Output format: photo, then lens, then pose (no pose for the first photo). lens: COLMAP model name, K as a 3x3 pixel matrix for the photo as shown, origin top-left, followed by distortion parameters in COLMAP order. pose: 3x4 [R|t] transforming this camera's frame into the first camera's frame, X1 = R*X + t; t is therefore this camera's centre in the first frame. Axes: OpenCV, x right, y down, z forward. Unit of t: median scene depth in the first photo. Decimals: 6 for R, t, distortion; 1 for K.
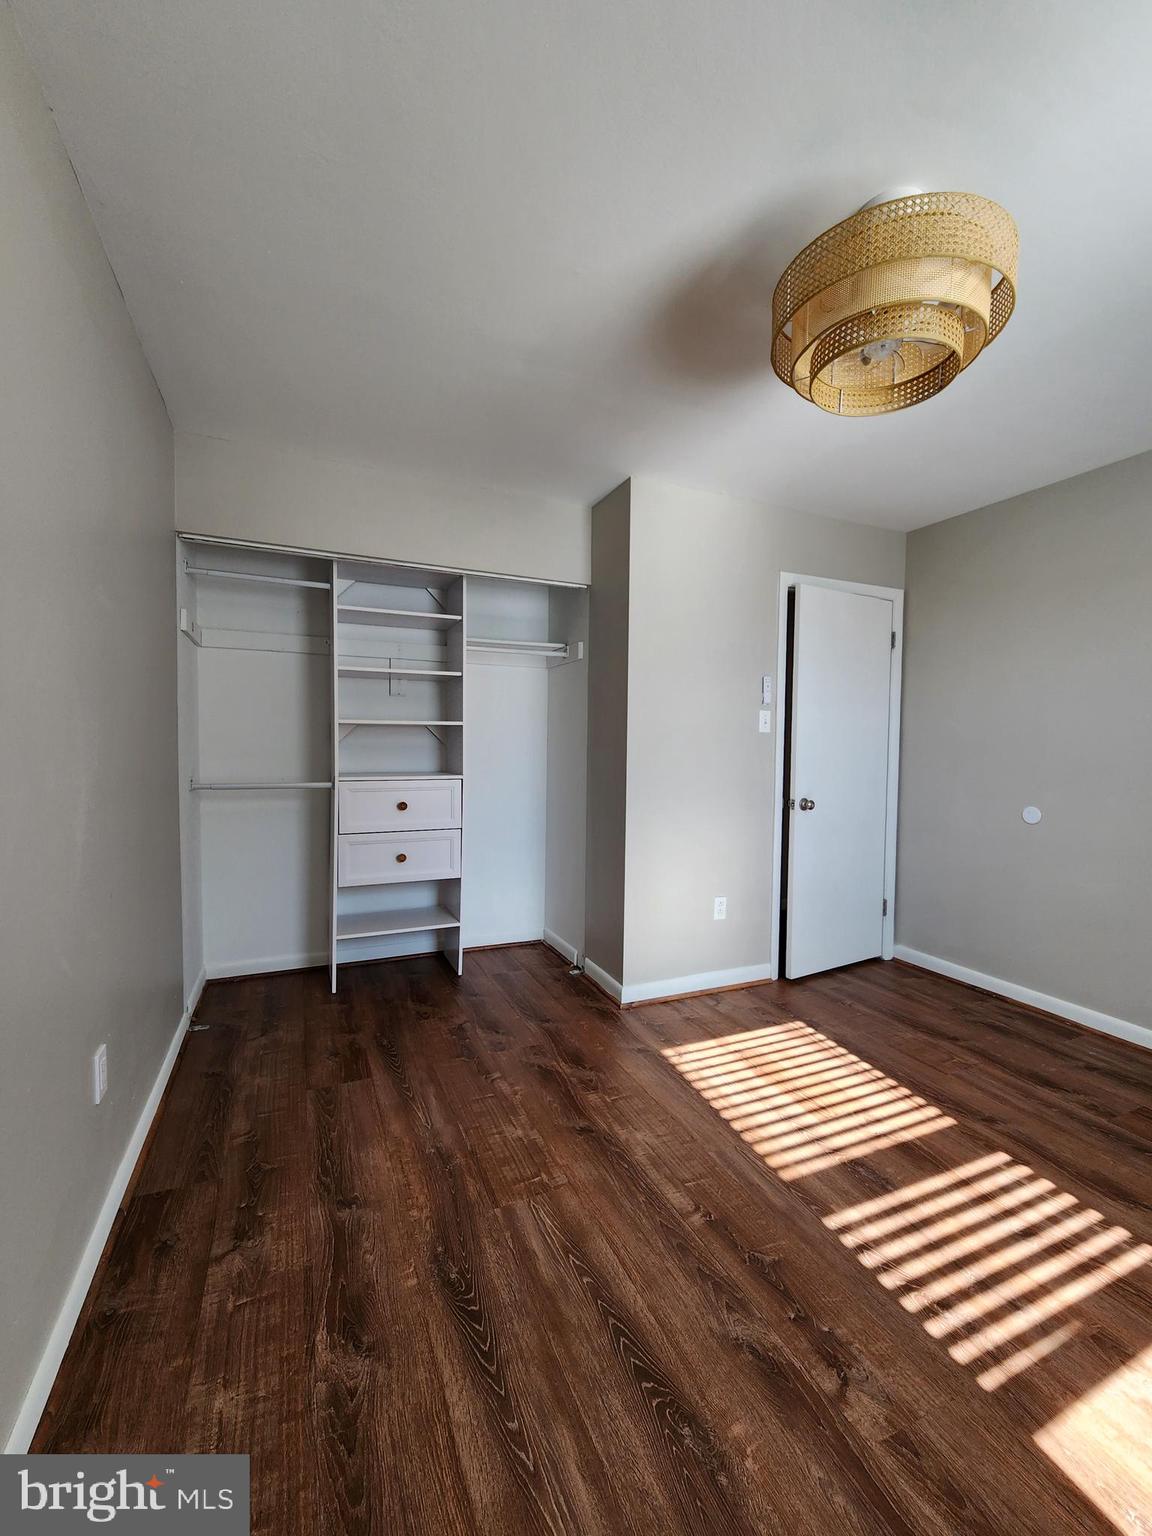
lens RADIAL K [[623.0, 0, 564.7], [0, 623.0, 771.4], [0, 0, 1]] dist [-0.000878, -0.000534]
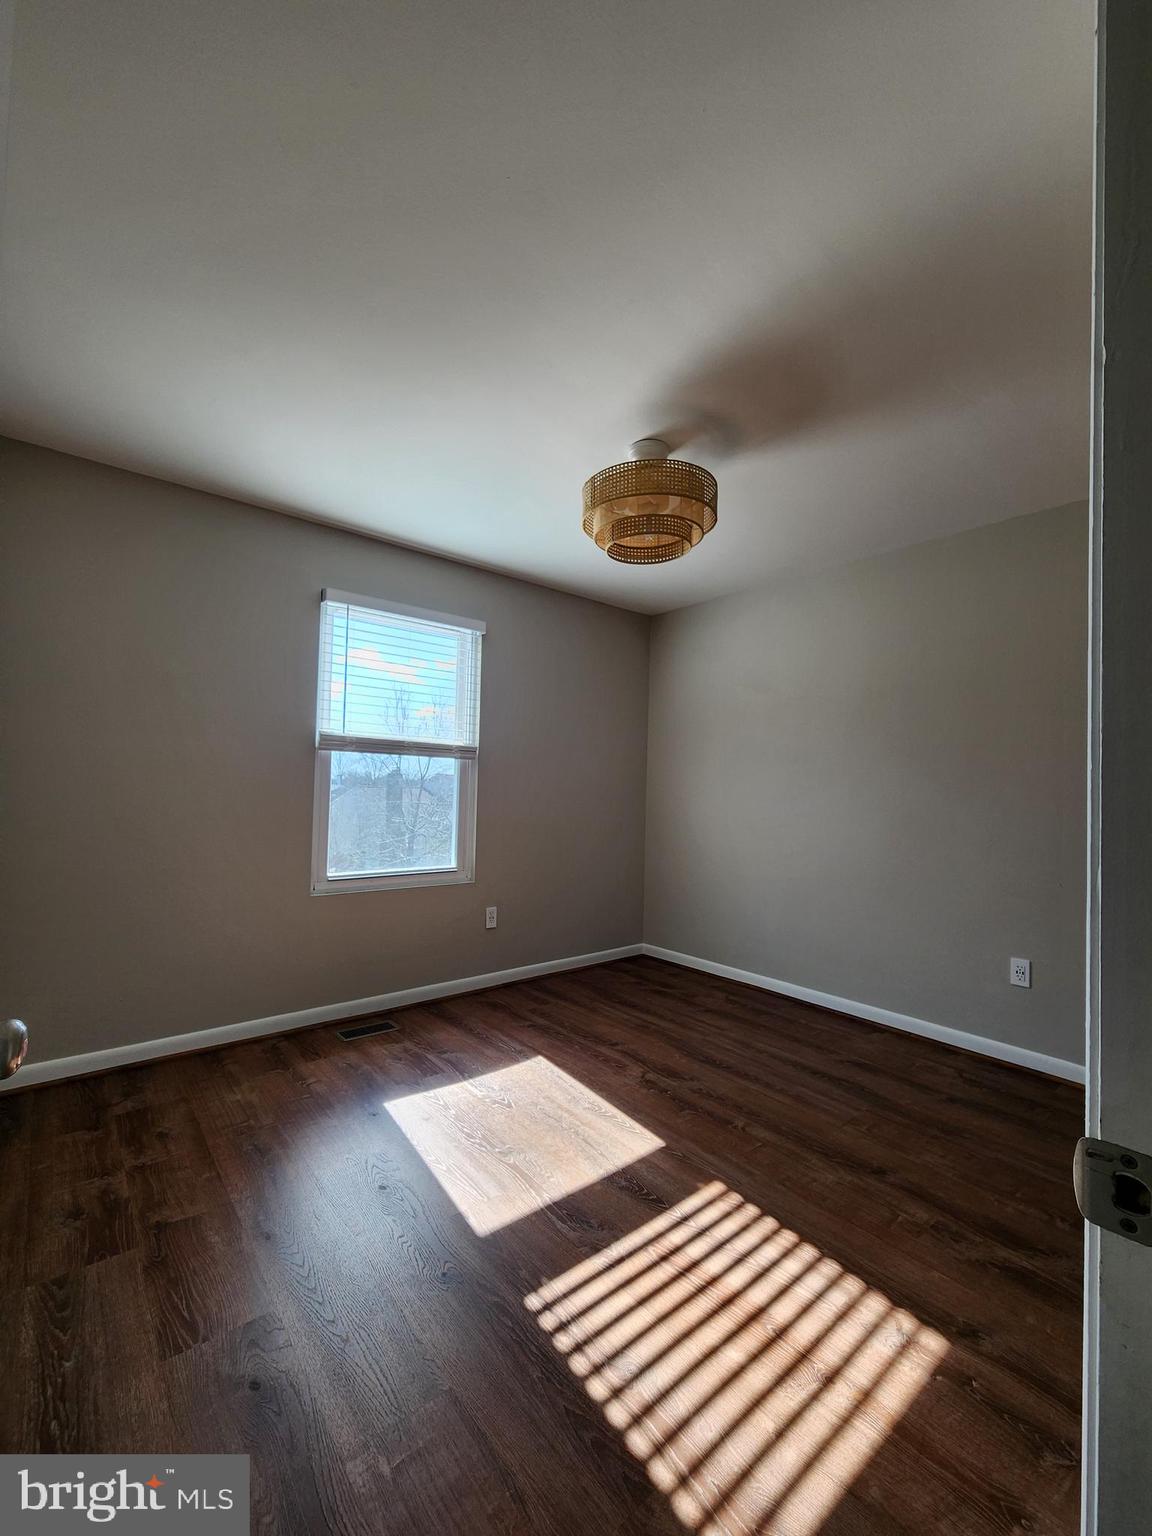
lens RADIAL K [[623.0, 0, 564.7], [0, 623.0, 771.4], [0, 0, 1]] dist [-0.000878, -0.000534]
pose [[-0.959337, -0.039234, -0.279522, 0.767278], [-0.045159, 0.998870, 0.014784, -0.050234], [0.278626, 0.026805, -0.960026, 1.681599]]
